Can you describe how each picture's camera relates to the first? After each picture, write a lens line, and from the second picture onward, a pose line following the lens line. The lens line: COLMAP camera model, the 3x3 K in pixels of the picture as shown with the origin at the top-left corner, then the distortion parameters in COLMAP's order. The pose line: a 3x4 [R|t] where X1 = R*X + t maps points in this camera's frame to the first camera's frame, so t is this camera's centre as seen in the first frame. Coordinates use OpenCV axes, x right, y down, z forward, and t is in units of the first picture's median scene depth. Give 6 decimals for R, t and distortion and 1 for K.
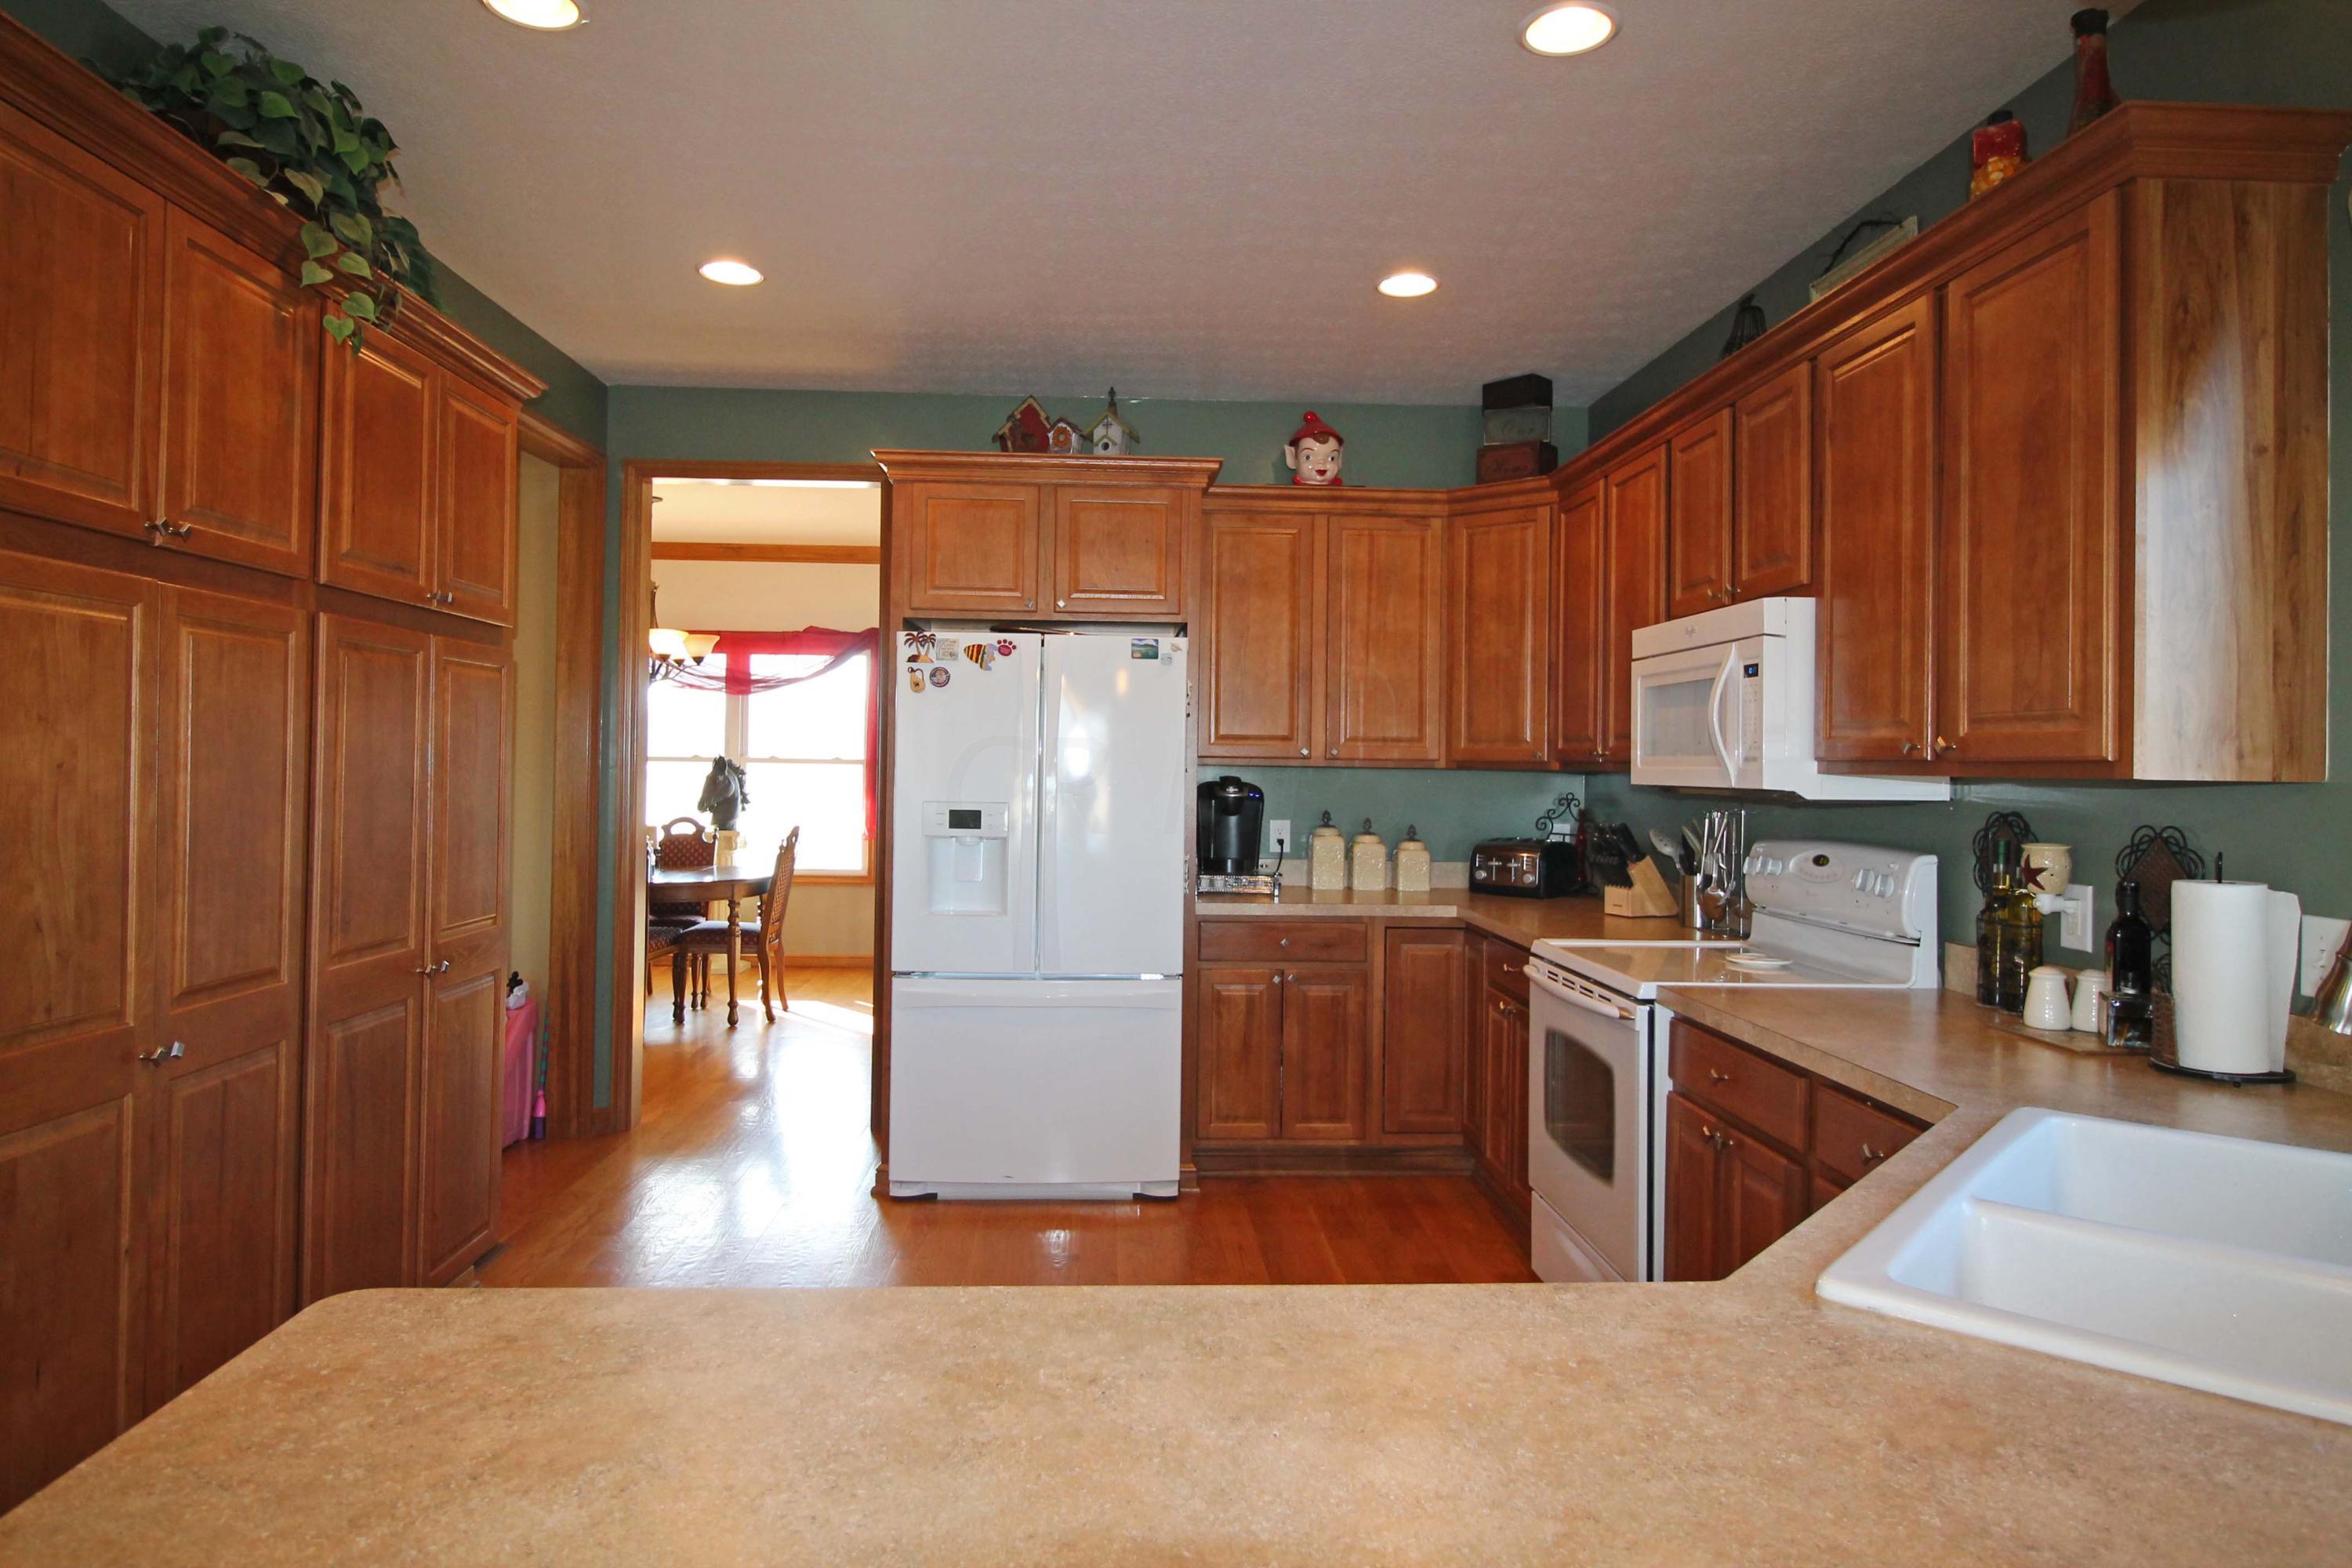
lens RADIAL K [[1385.7, 0, 1167.8], [0, 1385.7, 750.6], [0, 0, 1]] dist [0.007202, -0.012581]
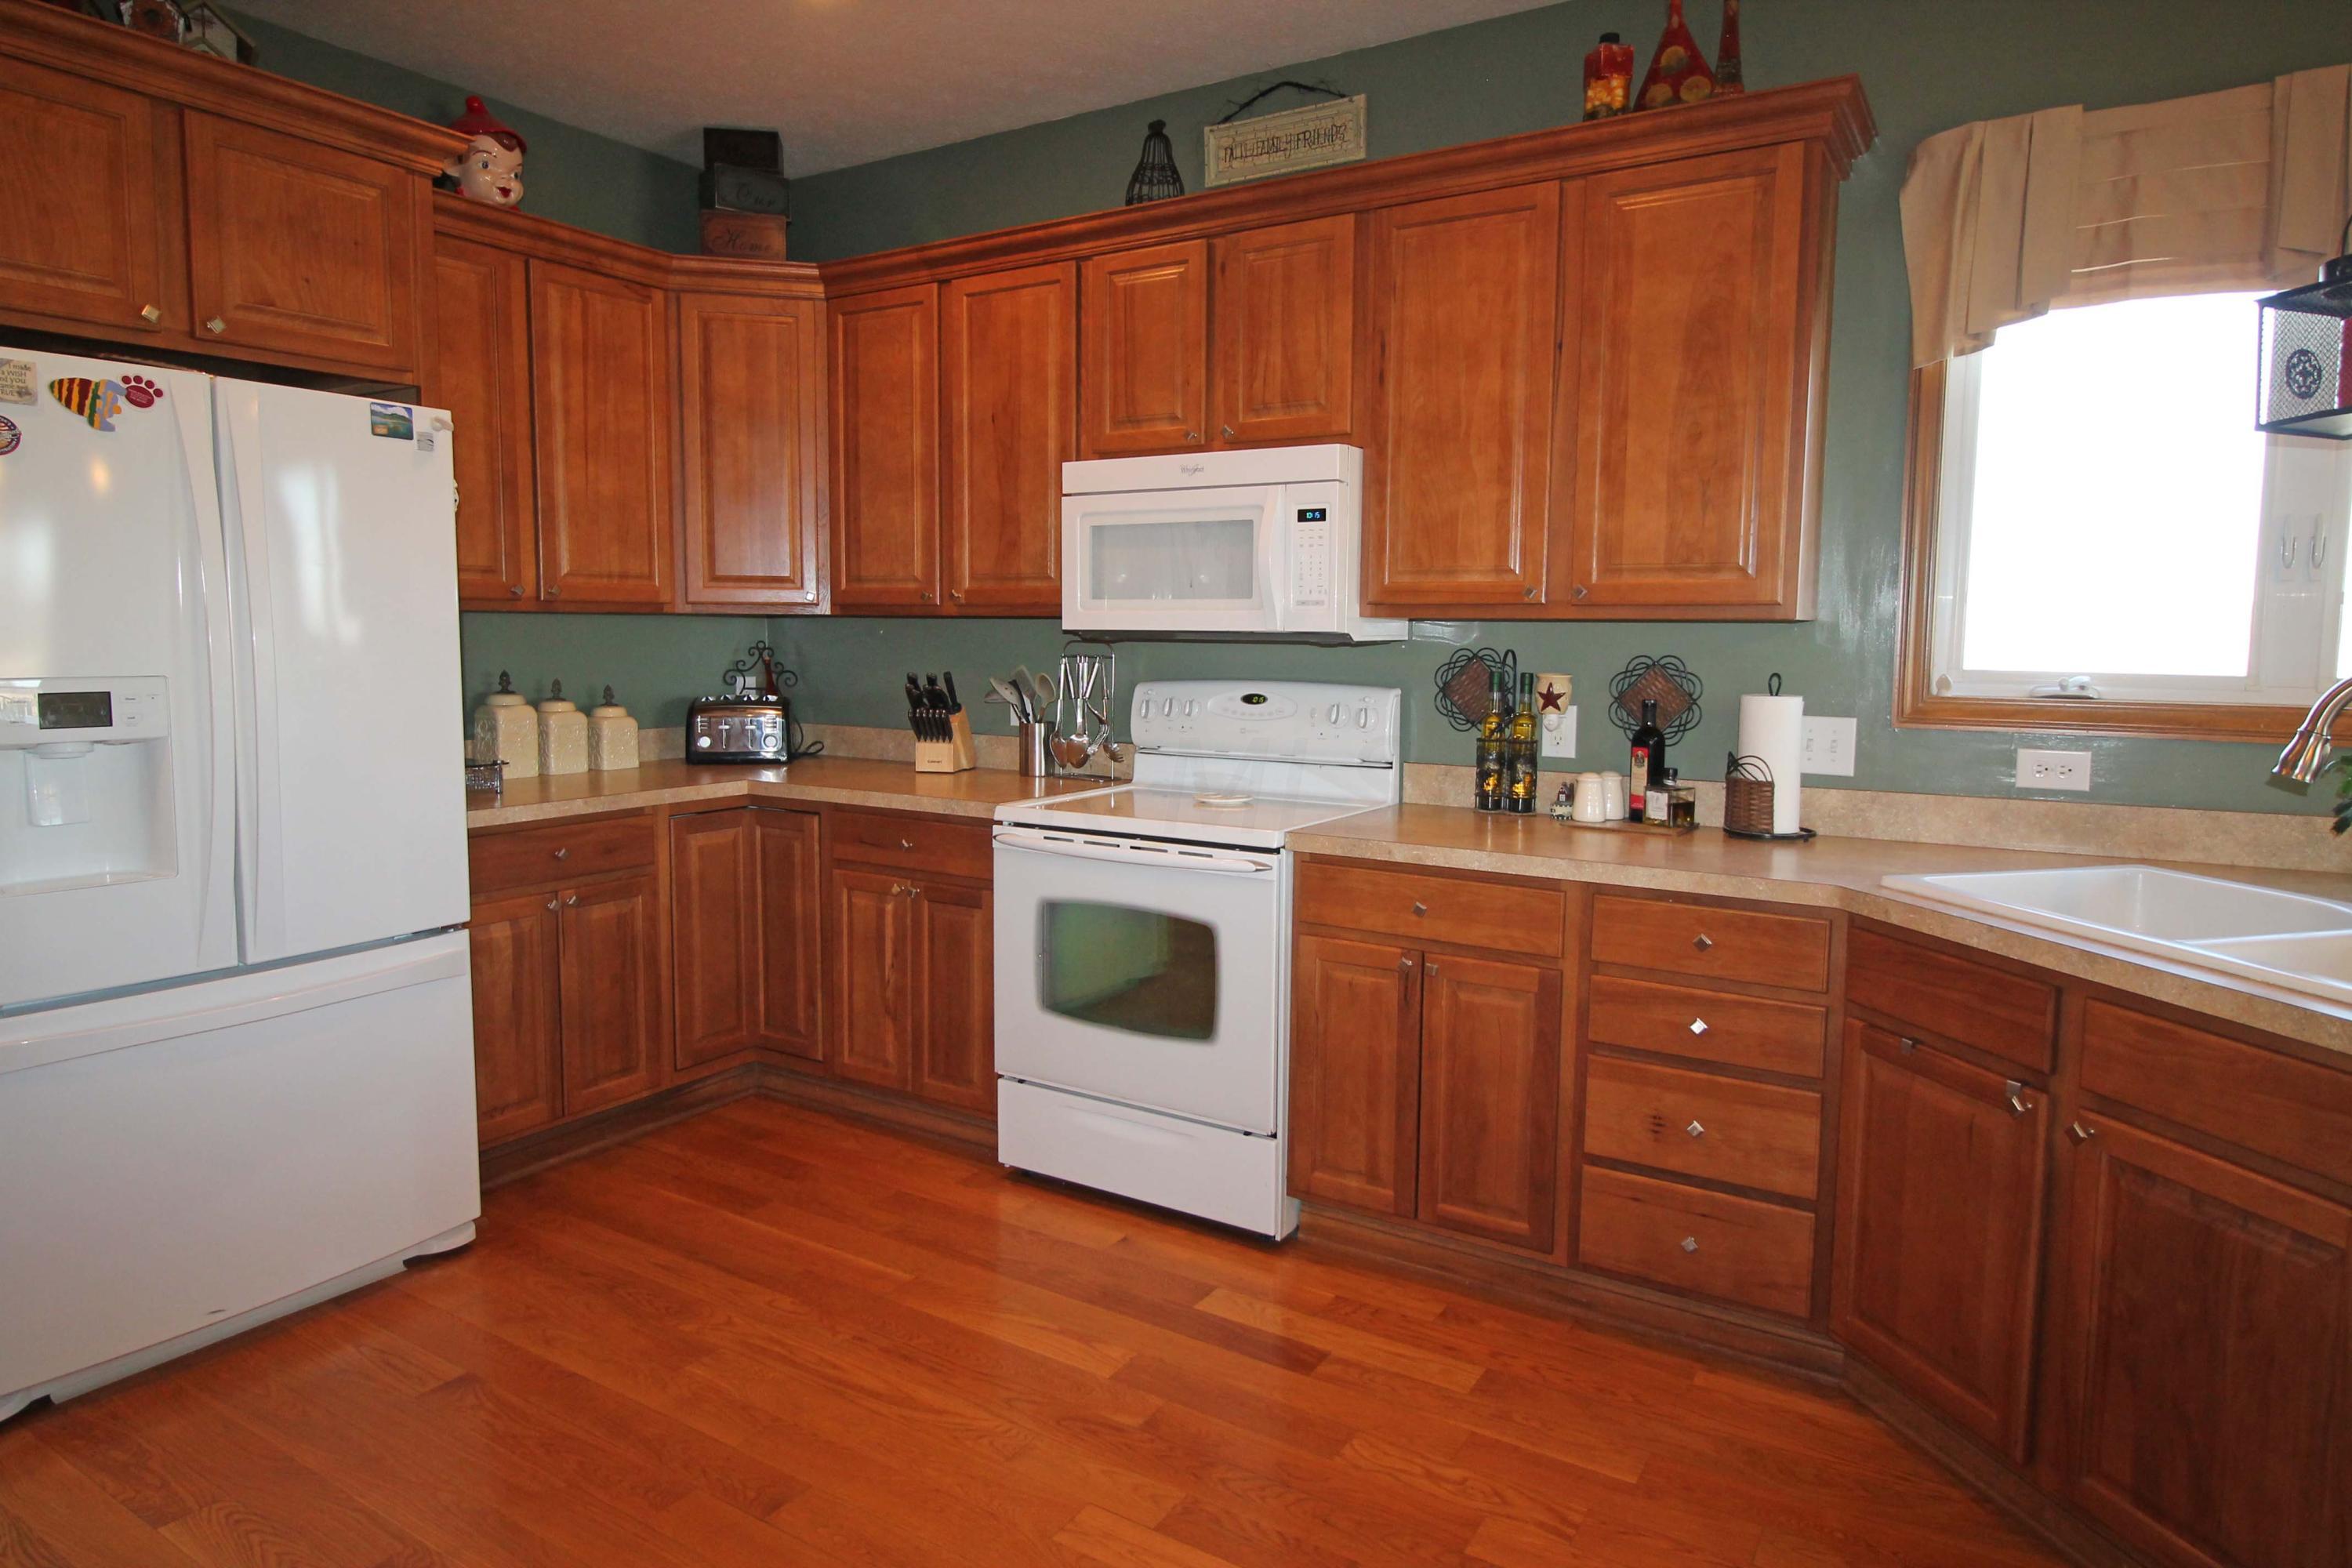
lens RADIAL K [[1385.7, 0, 1158.3], [0, 1385.7, 751.5], [0, 0, 1]] dist [0.007202, -0.012581]
pose [[0.575731, -0.083174, 0.813398, -0.336938], [-0.008236, 0.994172, 0.107489, 0.004374], [-0.817598, -0.068584, 0.571691, 0.346948]]
